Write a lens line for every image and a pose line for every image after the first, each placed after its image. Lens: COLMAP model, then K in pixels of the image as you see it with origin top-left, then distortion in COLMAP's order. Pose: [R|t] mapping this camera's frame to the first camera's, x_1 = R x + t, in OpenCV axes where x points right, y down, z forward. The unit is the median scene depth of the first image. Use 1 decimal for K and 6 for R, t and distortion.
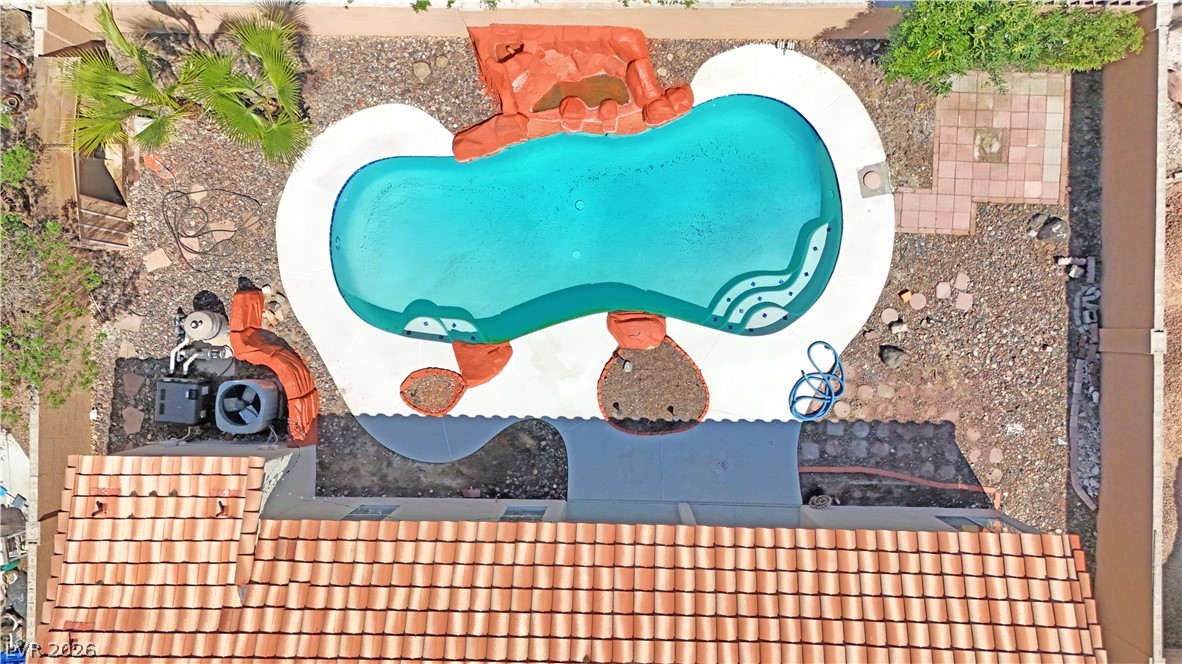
lens RADIAL K [[878.4, 0, 591.0], [0, 878.4, 332.0], [0, 0, 1]] dist [0.051421, -0.003939]
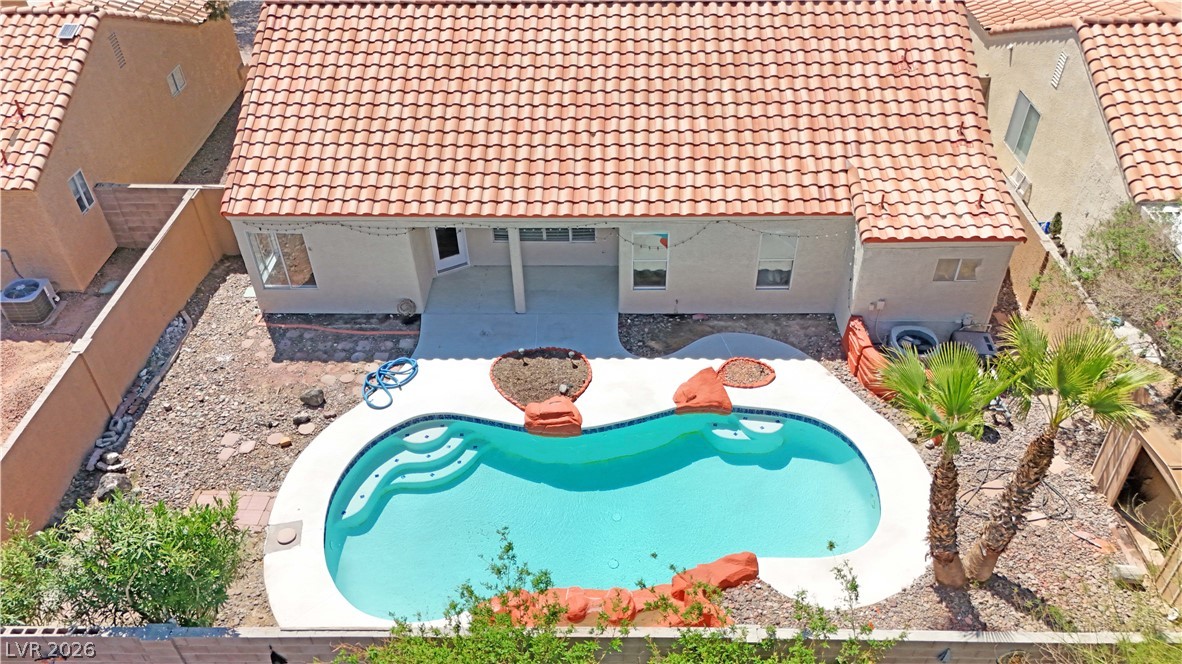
lens RADIAL K [[878.4, 0, 591.0], [0, 878.4, 332.0], [0, 0, 1]] dist [0.051421, -0.003939]
pose [[-0.999170, 0.030849, 0.026590, -0.023627], [0.001426, -0.625973, 0.779843, -0.745150], [0.040702, 0.779234, 0.625410, 0.282006]]
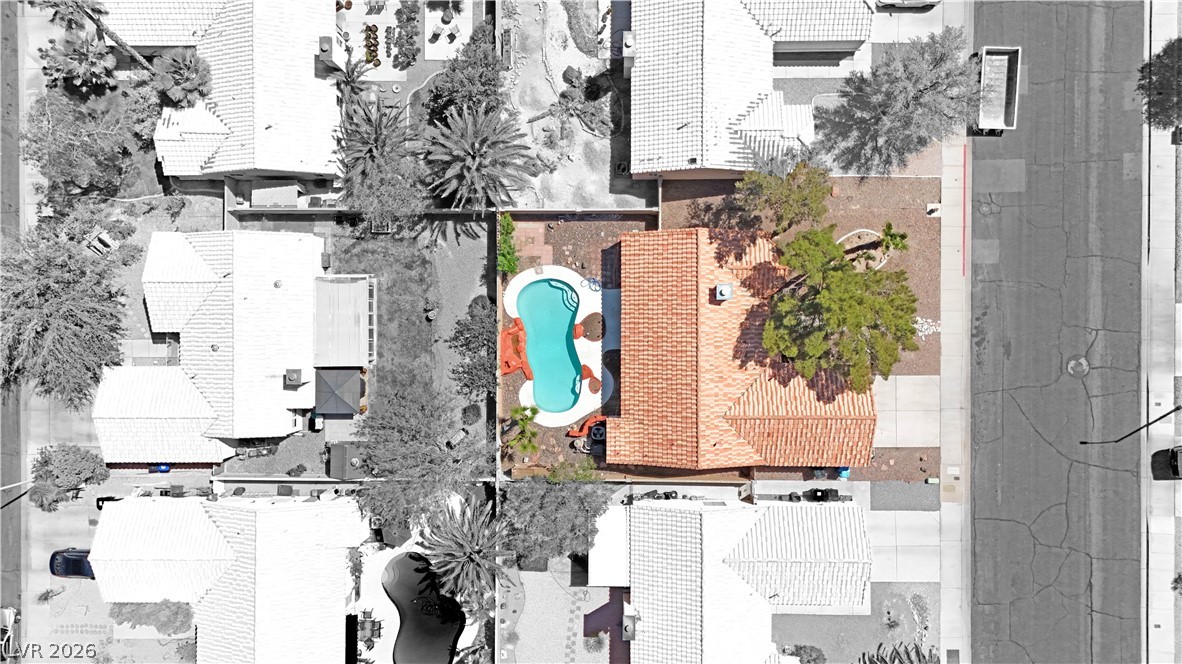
lens RADIAL K [[878.4, 0, 591.0], [0, 878.4, 332.0], [0, 0, 1]] dist [0.051421, -0.003939]
pose [[-0.009304, -0.999027, 0.043101, -0.114886], [0.999745, -0.010179, -0.020141, 0.129629], [0.020560, 0.042902, 0.998868, -2.804776]]
